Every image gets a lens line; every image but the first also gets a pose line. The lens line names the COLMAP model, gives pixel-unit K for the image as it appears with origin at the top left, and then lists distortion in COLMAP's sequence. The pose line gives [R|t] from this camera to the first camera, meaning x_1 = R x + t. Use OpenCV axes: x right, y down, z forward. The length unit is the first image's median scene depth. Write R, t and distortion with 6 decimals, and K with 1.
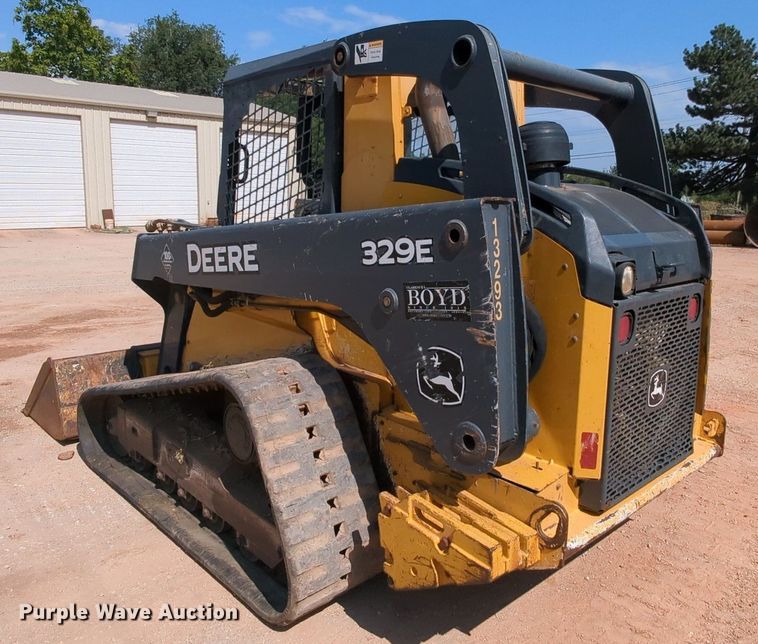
lens RADIAL K [[635.1, 0, 397.8], [0, 635.1, 289.6], [0, 0, 1]] dist [-0.018328, 0.001224]
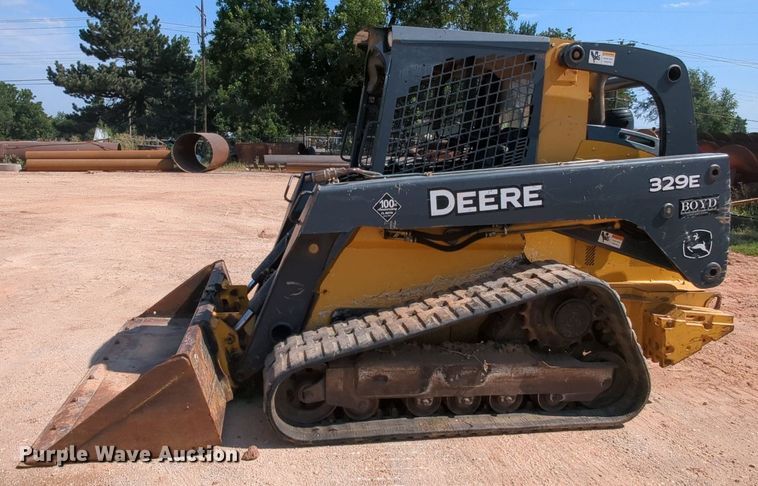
lens RADIAL K [[556.9, 0, 364.4], [0, 556.9, 244.1], [0, 0, 1]] dist [0.003544, 0.002293]
pose [[0.562155, -0.147654, 0.813744, -1.631957], [0.097603, 0.988902, 0.112010, -0.135182], [-0.821252, 0.016457, 0.570328, 0.731093]]
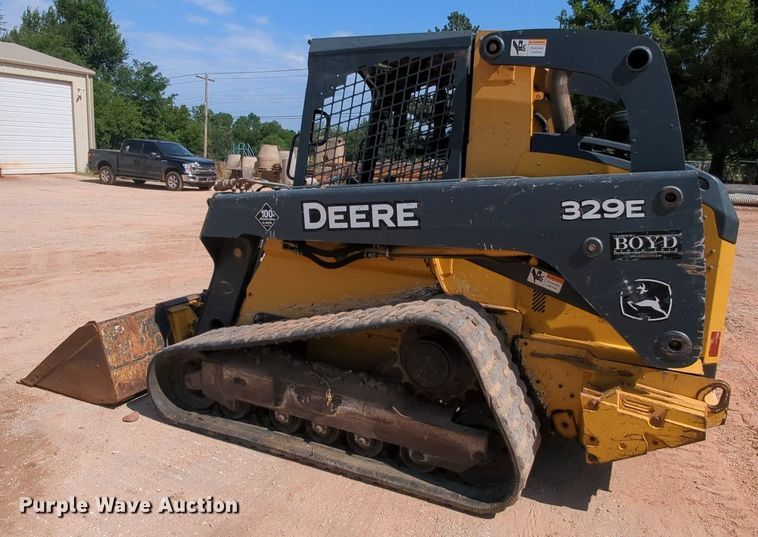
lens RADIAL K [[572.6, 0, 378.3], [0, 572.6, 253.1], [0, 0, 1]] dist [-0.006059, 0.004454]
pose [[0.932215, -0.045415, 0.359044, -0.769805], [0.033180, 0.998642, 0.040168, -0.028536], [-0.360381, -0.025533, 0.932456, 0.053284]]
